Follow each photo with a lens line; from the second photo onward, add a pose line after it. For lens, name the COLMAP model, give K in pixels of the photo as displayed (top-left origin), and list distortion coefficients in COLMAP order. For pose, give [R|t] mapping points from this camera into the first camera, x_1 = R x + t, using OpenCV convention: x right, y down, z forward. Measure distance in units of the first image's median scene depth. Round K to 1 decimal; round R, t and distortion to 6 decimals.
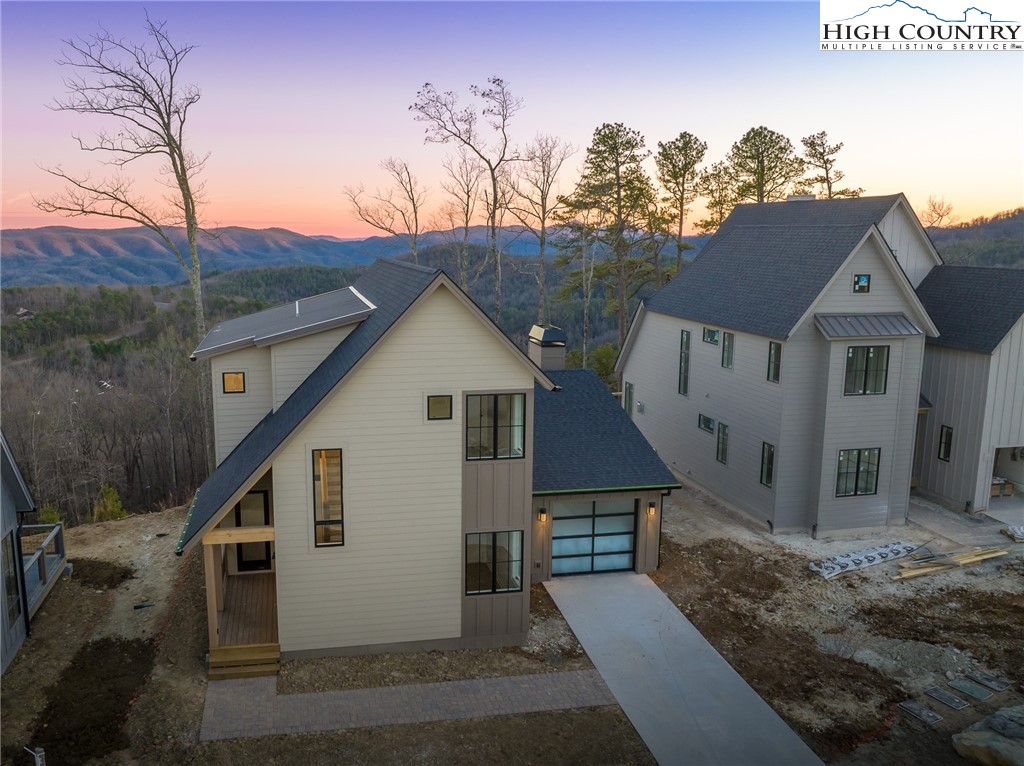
lens RADIAL K [[826.8, 0, 443.2], [0, 826.8, 378.3], [0, 0, 1]] dist [-0.049633, 0.009760]
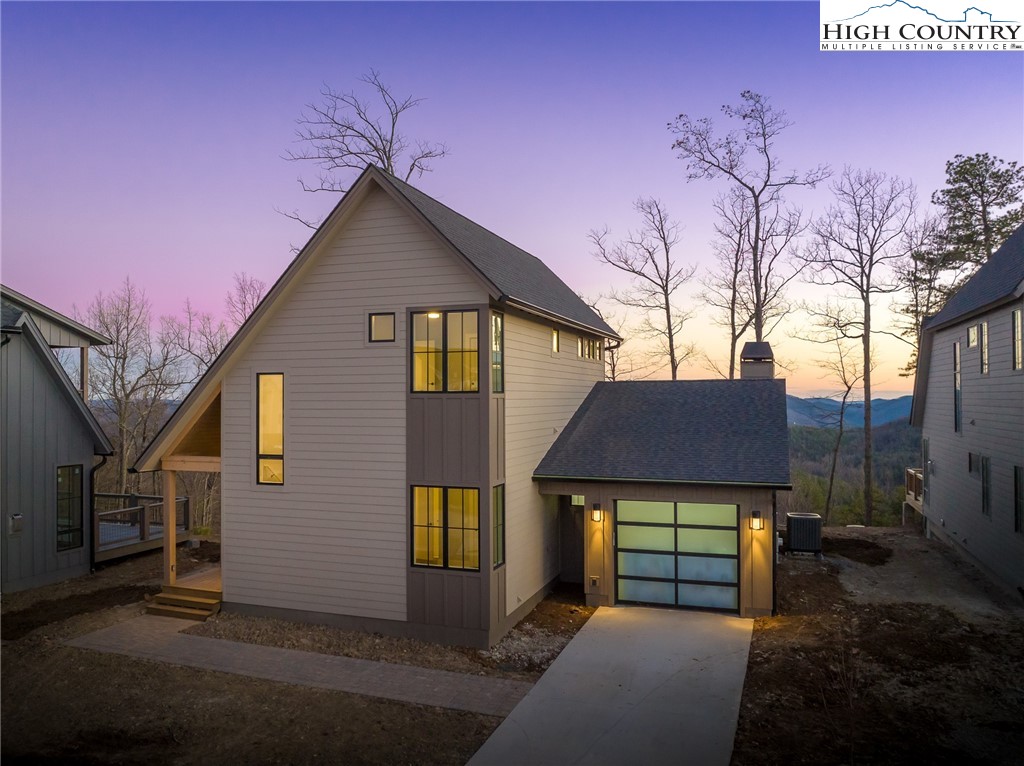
lens RADIAL K [[817.1, 0, 477.0], [0, 817.1, 383.6], [0, 0, 1]] dist [-0.046663, 0.004510]
pose [[0.859399, -0.013365, -0.511131, 0.407378], [-0.081839, 0.983175, -0.163309, 0.177337], [0.504714, 0.182178, 0.843846, 0.275402]]
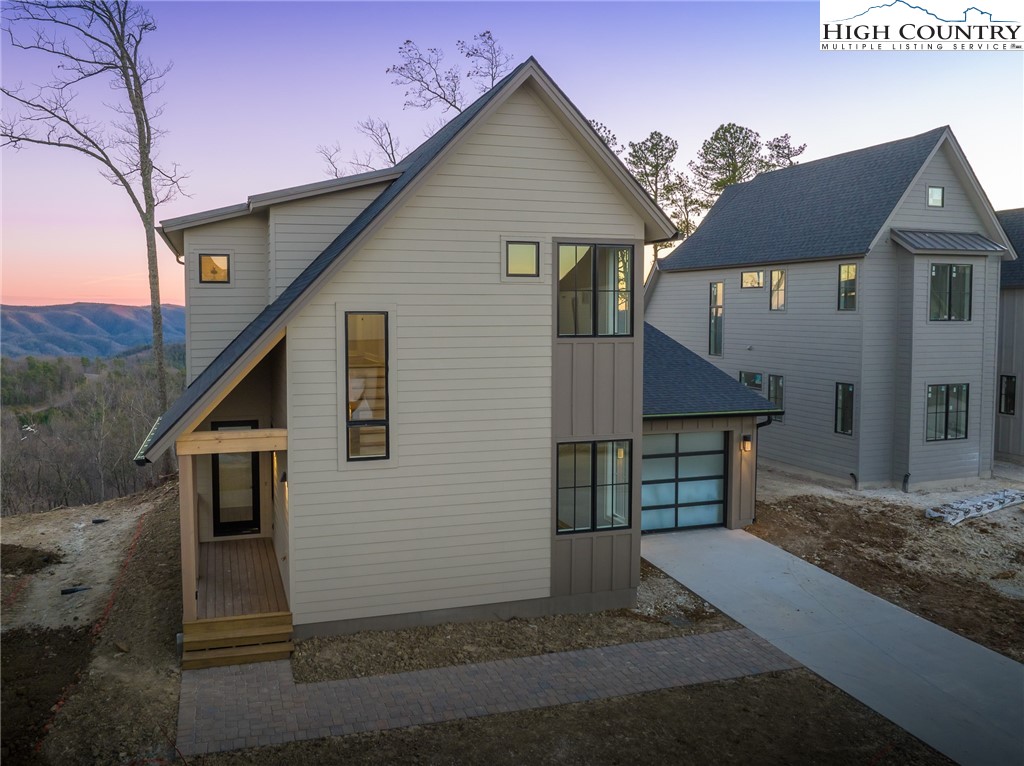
lens RADIAL K [[793.3, 0, 462.8], [0, 793.3, 356.6], [0, 0, 1]] dist [-0.063989, 0.031610]
pose [[0.993468, -0.009944, 0.113675, -0.106168], [0.022719, 0.993488, -0.111647, 0.154802], [-0.111825, 0.113501, 0.987225, 0.270663]]
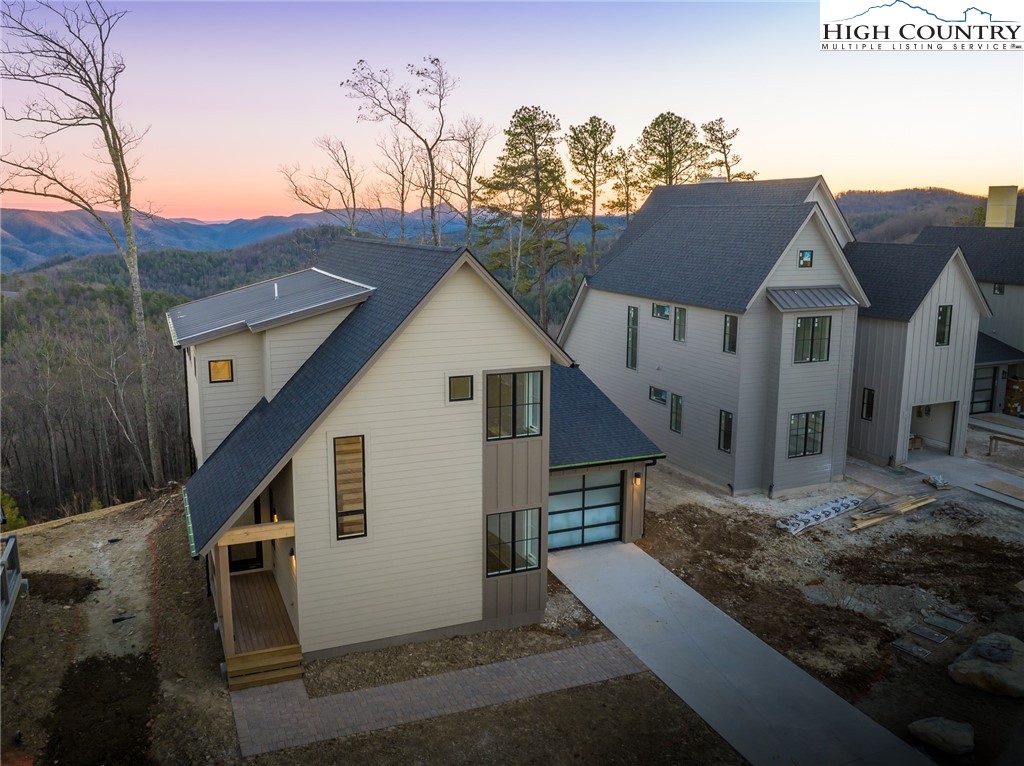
lens RADIAL K [[824.5, 0, 481.4], [0, 824.5, 358.4], [0, 0, 1]] dist [-0.041176, -0.008522]
pose [[0.980245, -0.032817, 0.195045, -0.135295], [0.033221, 0.999447, 0.001204, -0.000325], [-0.194976, 0.005300, 0.980794, 0.026440]]
